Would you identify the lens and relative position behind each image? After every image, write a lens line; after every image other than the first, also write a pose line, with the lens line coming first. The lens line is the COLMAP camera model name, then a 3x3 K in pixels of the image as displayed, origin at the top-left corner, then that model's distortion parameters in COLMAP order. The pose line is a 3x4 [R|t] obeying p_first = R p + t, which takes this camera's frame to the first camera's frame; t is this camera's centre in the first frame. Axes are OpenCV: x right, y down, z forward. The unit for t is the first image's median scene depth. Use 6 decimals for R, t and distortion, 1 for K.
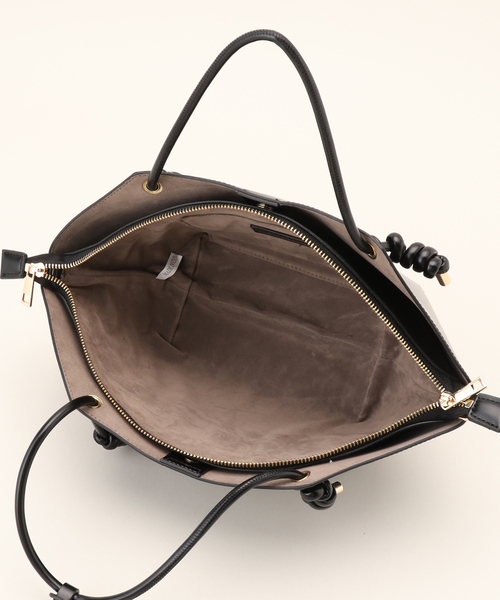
lens RADIAL K [[858.5, 0, 293.3], [0, 858.5, 299.9], [0, 0, 1]] dist [-0.354257, 0.851494]
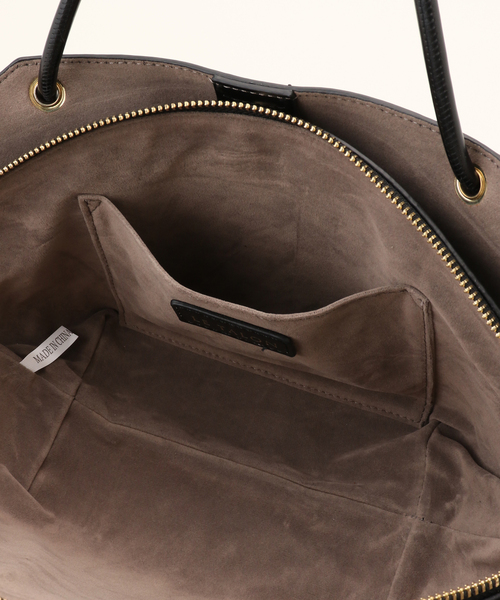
lens RADIAL K [[858.5, 0, 293.3], [0, 858.5, 299.9], [0, 0, 1]] dist [-0.354257, 0.851494]
pose [[0.988295, 0.107065, 0.108676, -0.046640], [-0.055613, 0.916192, -0.396863, 0.146500], [-0.142058, 0.386174, 0.911422, 0.455505]]
